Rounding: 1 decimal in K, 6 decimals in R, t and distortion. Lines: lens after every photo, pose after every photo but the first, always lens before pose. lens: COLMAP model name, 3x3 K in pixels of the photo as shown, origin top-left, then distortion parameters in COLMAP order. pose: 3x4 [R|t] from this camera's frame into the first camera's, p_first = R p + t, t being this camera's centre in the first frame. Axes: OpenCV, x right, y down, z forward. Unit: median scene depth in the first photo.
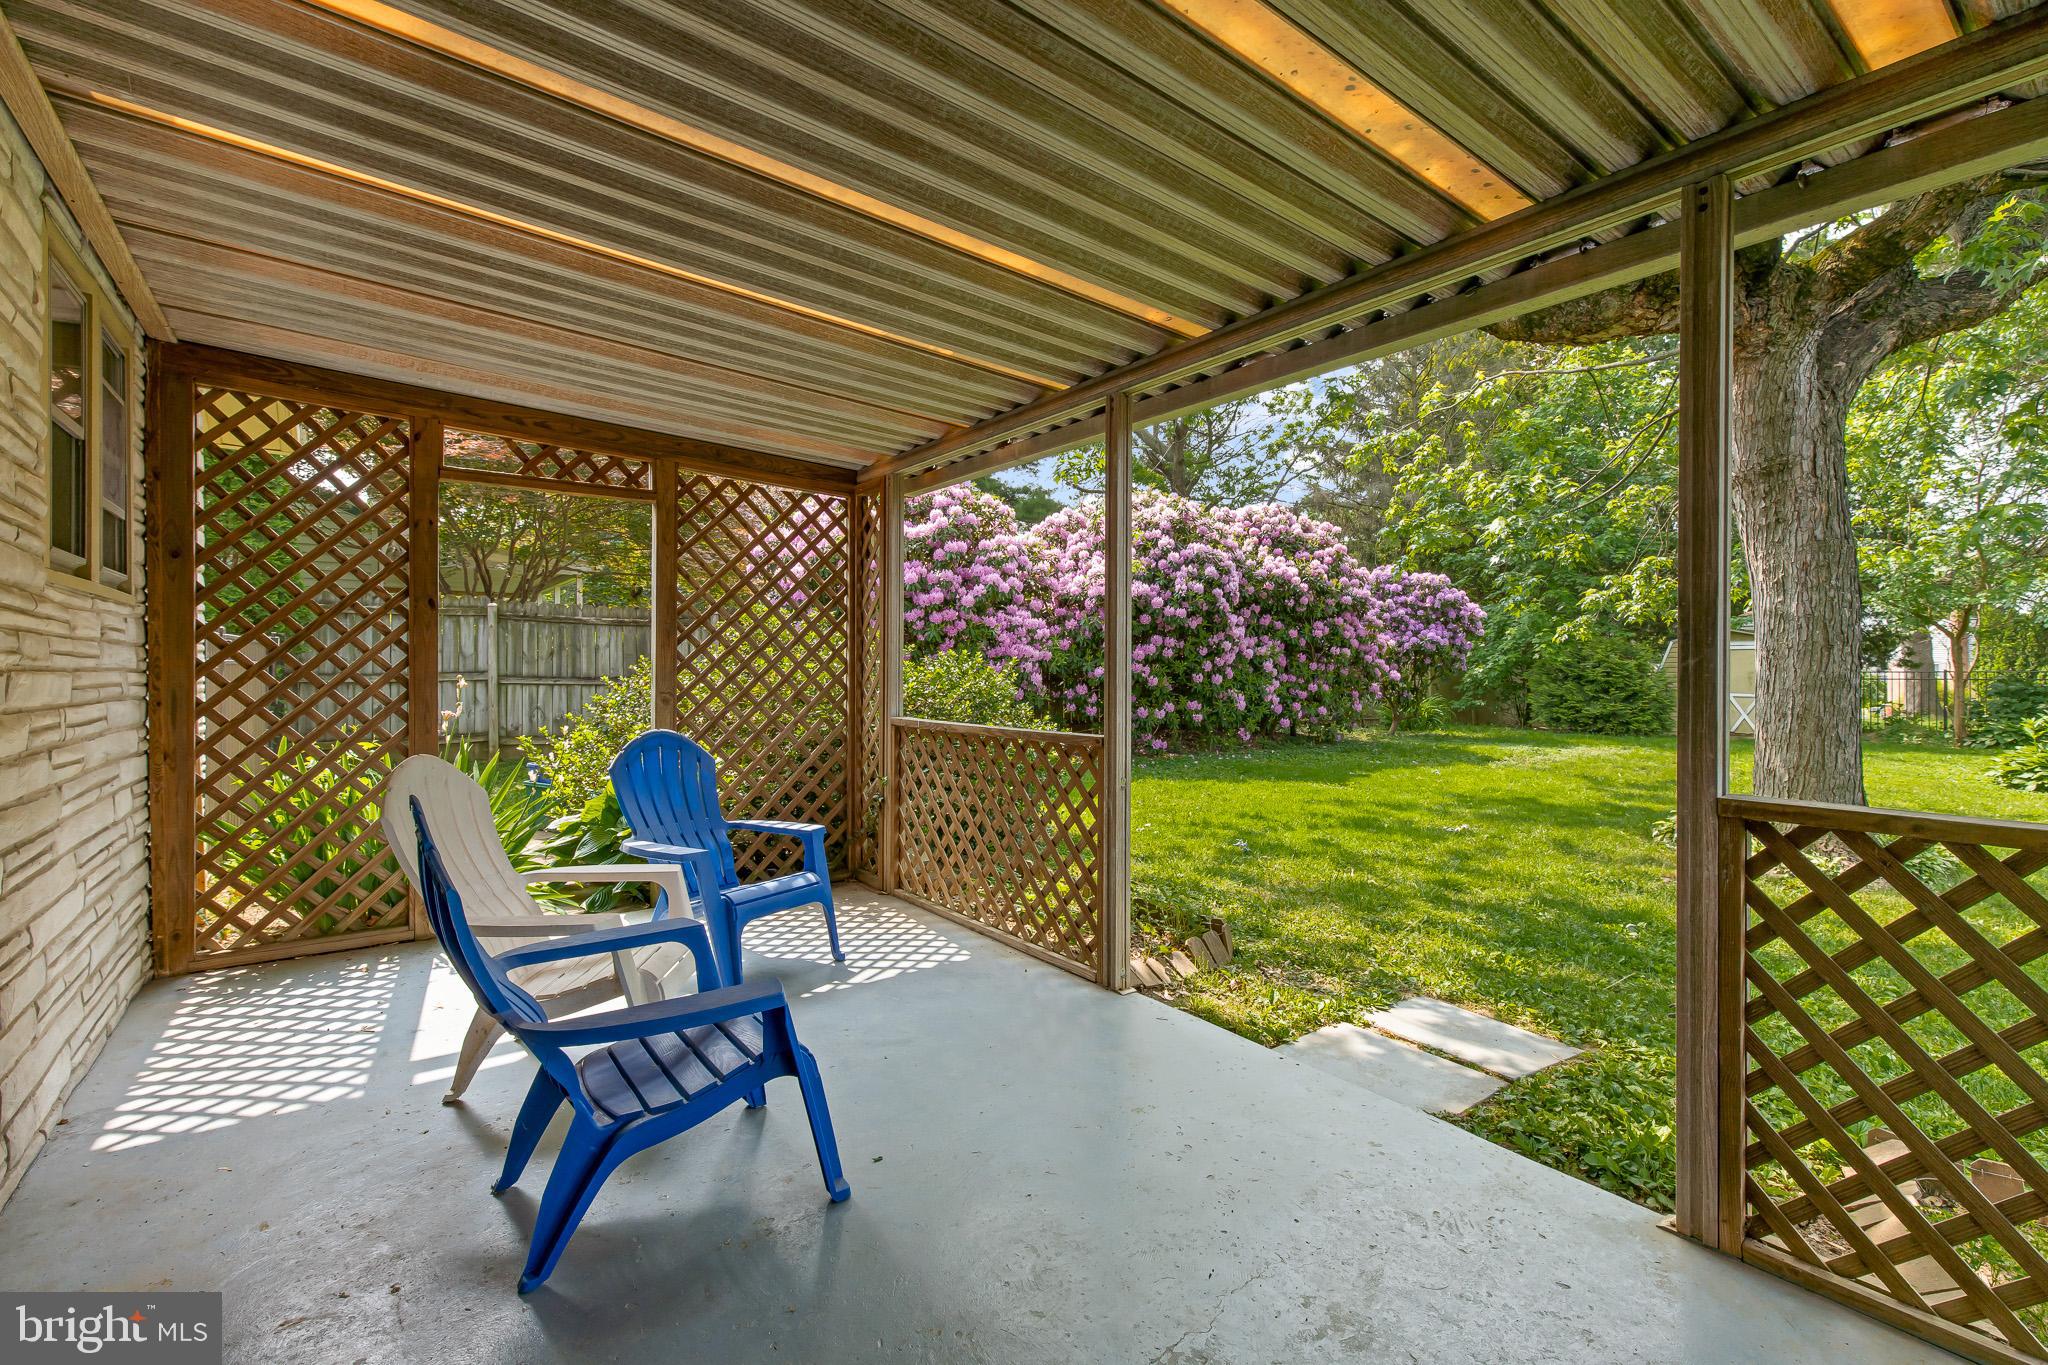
lens RADIAL K [[916.7, 0, 1024.0], [0, 916.7, 682.5], [0, 0, 1]] dist [0.001945, 0.000366]
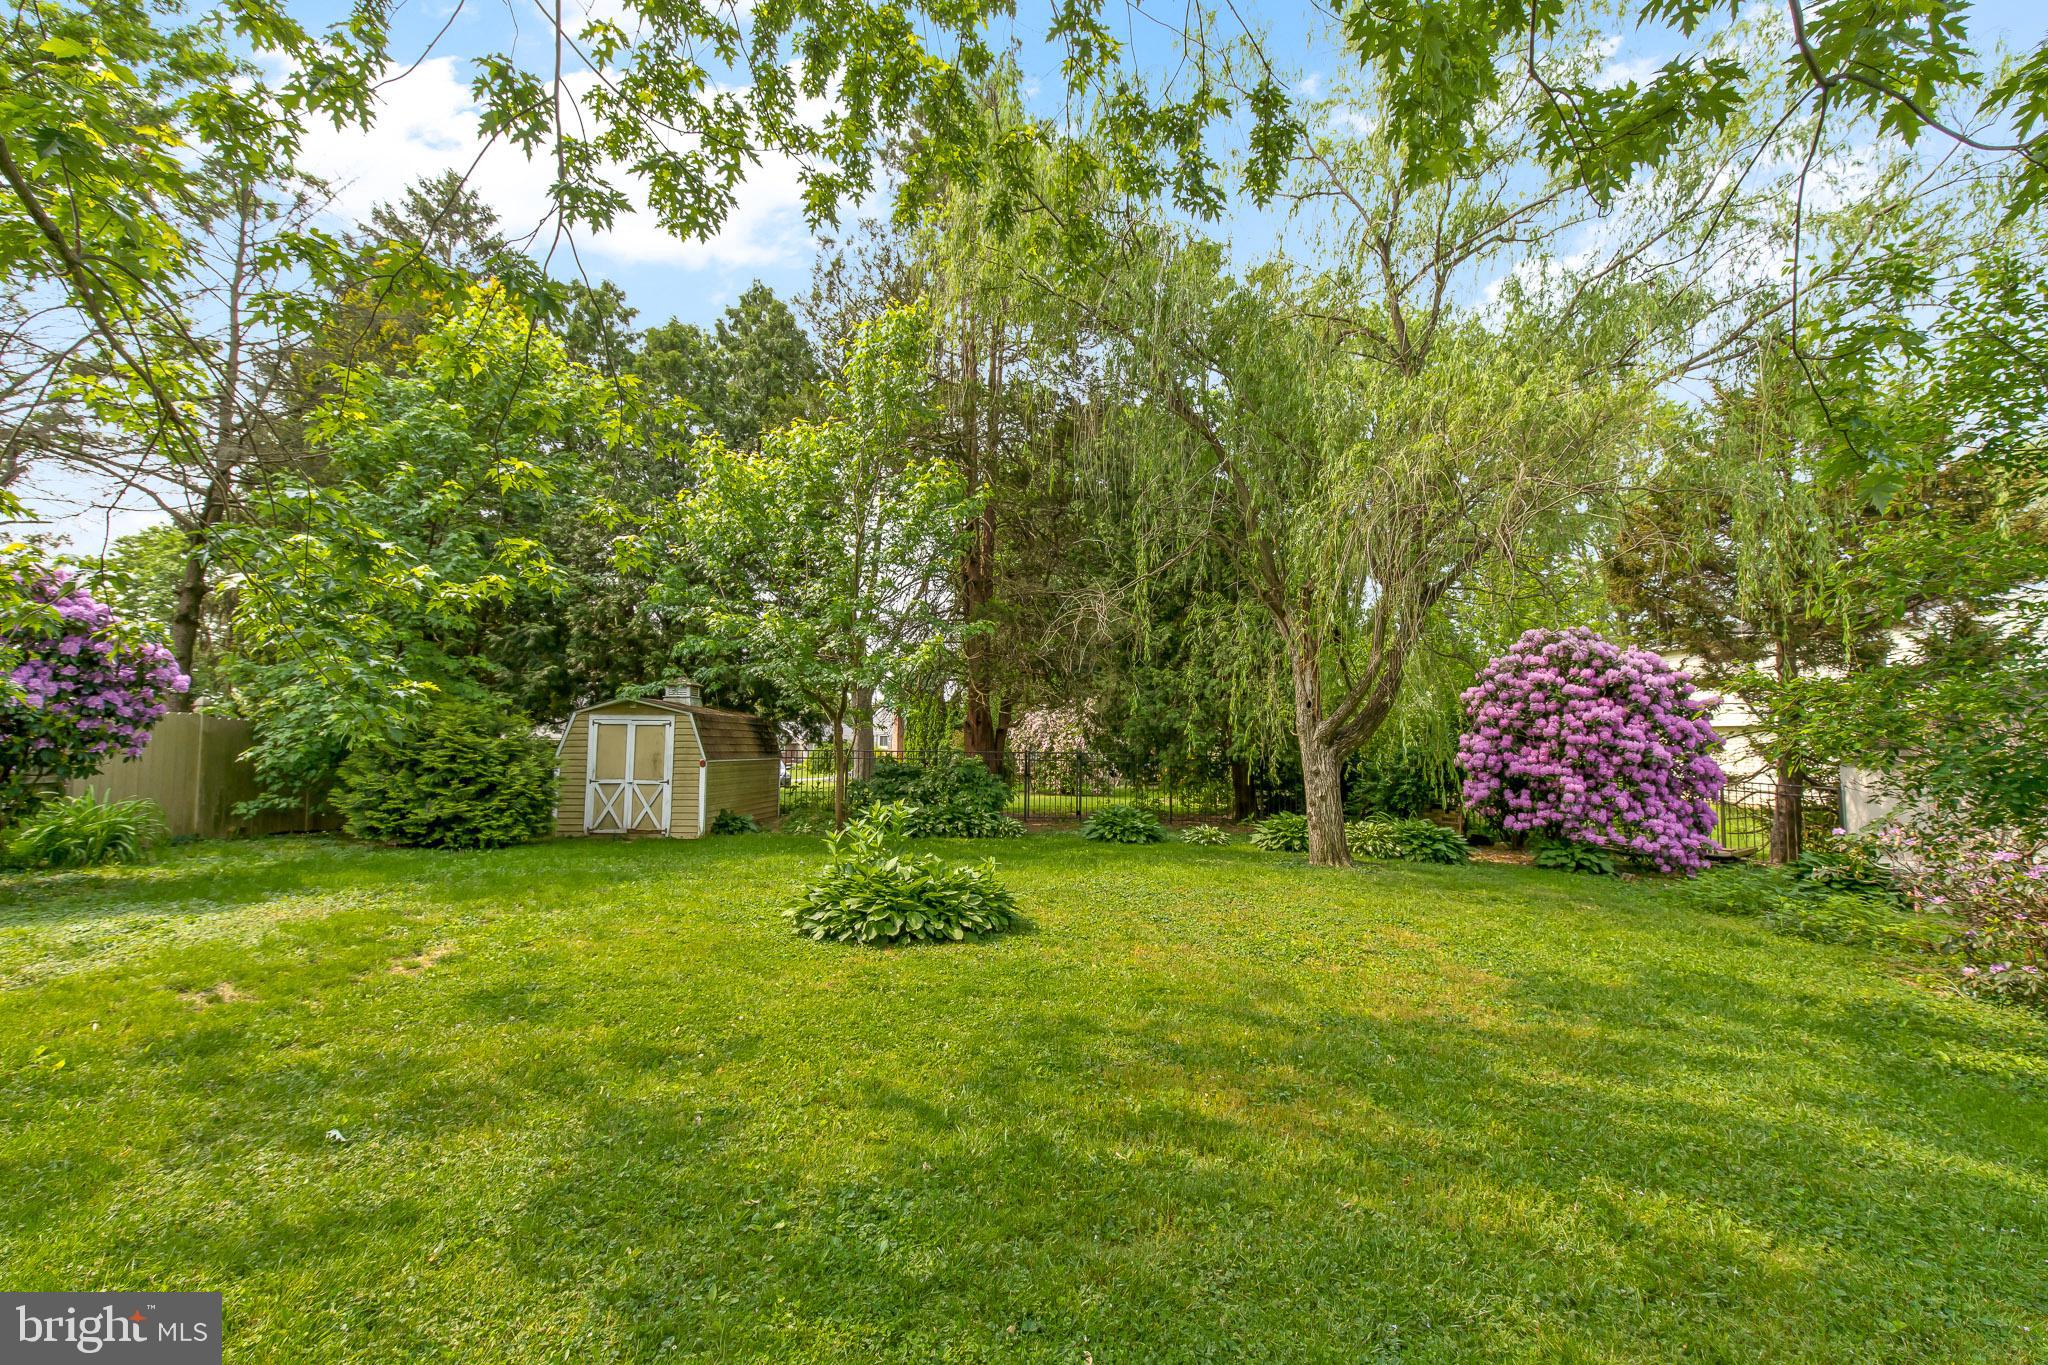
lens RADIAL K [[916.7, 0, 1024.0], [0, 916.7, 682.5], [0, 0, 1]] dist [0.001945, 0.000366]
pose [[0.611636, 0.049334, 0.789600, 0.359497], [0.009387, 0.997531, -0.069596, -0.014233], [-0.791084, 0.049979, 0.609663, 0.253740]]
